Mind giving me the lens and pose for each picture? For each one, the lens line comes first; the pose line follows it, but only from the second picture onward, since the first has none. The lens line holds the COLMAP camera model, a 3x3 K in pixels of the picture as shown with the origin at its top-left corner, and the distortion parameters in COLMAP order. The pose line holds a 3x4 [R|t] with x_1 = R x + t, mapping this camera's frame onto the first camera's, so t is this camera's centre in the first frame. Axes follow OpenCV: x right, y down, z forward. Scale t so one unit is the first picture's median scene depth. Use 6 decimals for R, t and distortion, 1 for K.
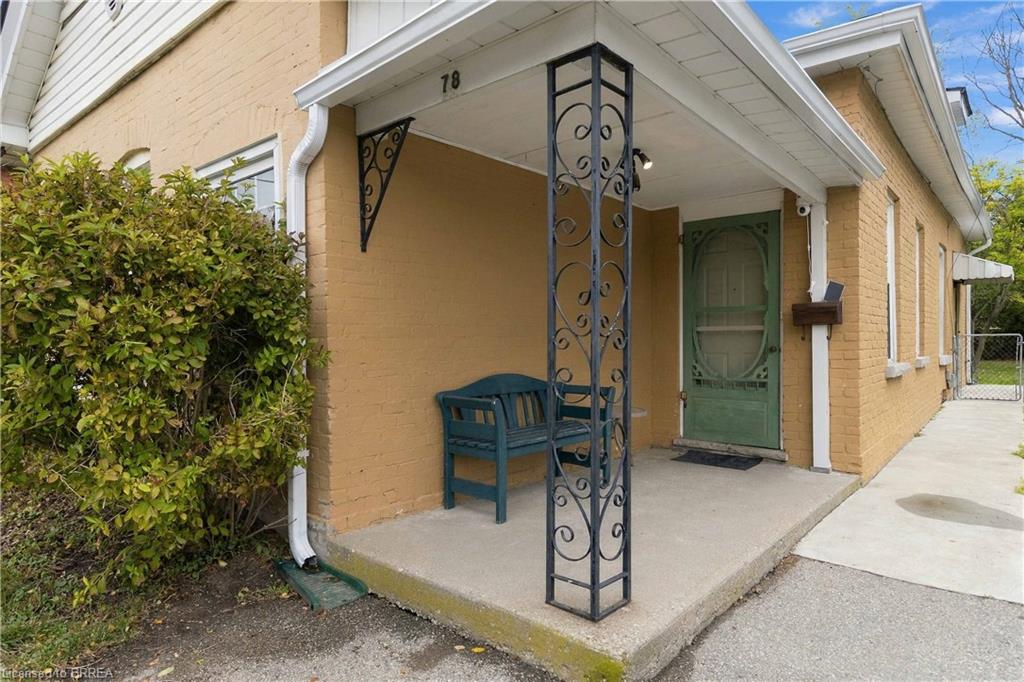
lens RADIAL K [[600.9, 0, 514.2], [0, 600.9, 332.2], [0, 0, 1]] dist [0.000099, -0.000124]
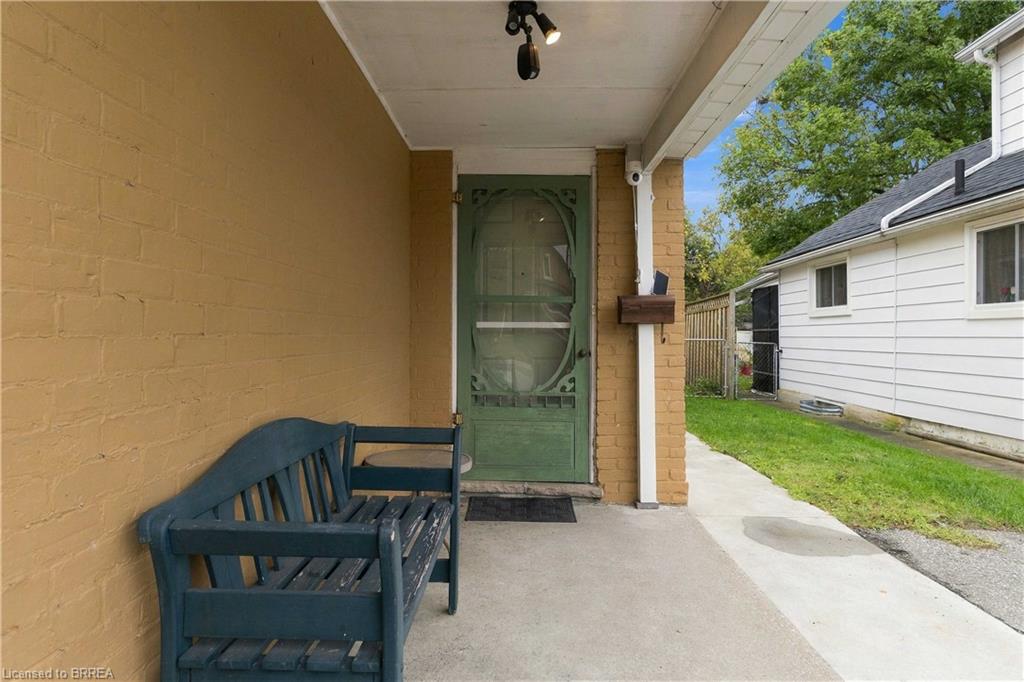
lens RADIAL K [[600.9, 0, 514.2], [0, 600.9, 332.2], [0, 0, 1]] dist [0.000099, -0.000124]
pose [[0.776075, 0.015165, 0.630458, -0.123248], [-0.021819, 0.999758, 0.002810, 0.000249], [-0.630263, -0.015936, 0.776218, 0.447937]]
